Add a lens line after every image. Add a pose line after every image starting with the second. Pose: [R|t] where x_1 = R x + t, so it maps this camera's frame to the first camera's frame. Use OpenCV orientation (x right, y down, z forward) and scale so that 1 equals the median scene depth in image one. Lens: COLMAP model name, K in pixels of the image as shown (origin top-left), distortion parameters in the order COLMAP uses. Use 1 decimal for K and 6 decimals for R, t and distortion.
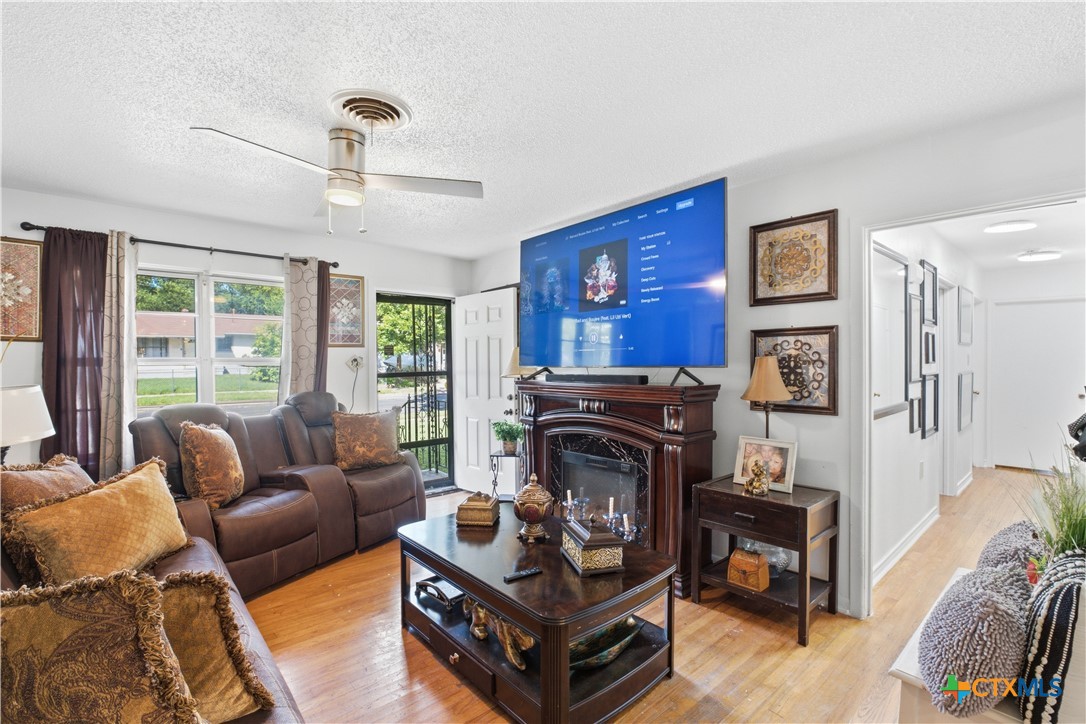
lens RADIAL K [[494.8, 0, 543.0], [0, 494.8, 362.0], [0, 0, 1]] dist [-0.017521, 0.000336]
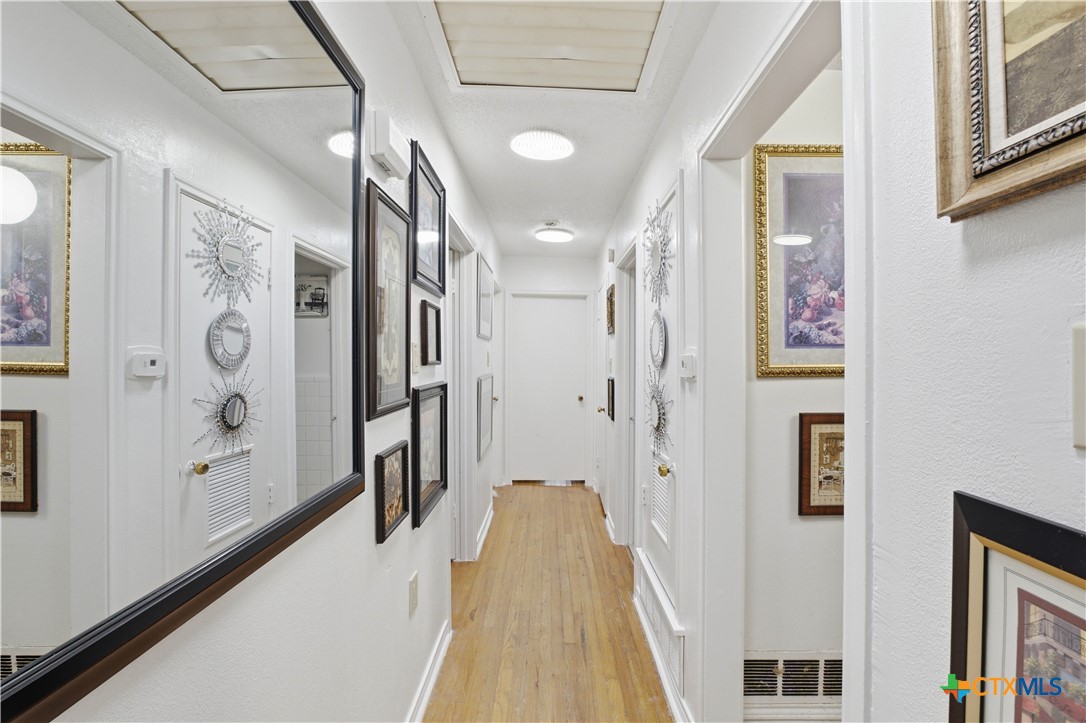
lens RADIAL K [[491.2, 0, 539.9], [0, 491.2, 357.7], [0, 0, 1]] dist [-0.020906, 0.000268]
pose [[0.679419, 0.004605, 0.733736, 0.452700], [0.002928, 0.999955, -0.008987, 0.000636], [-0.733744, 0.008254, 0.679376, 0.523399]]
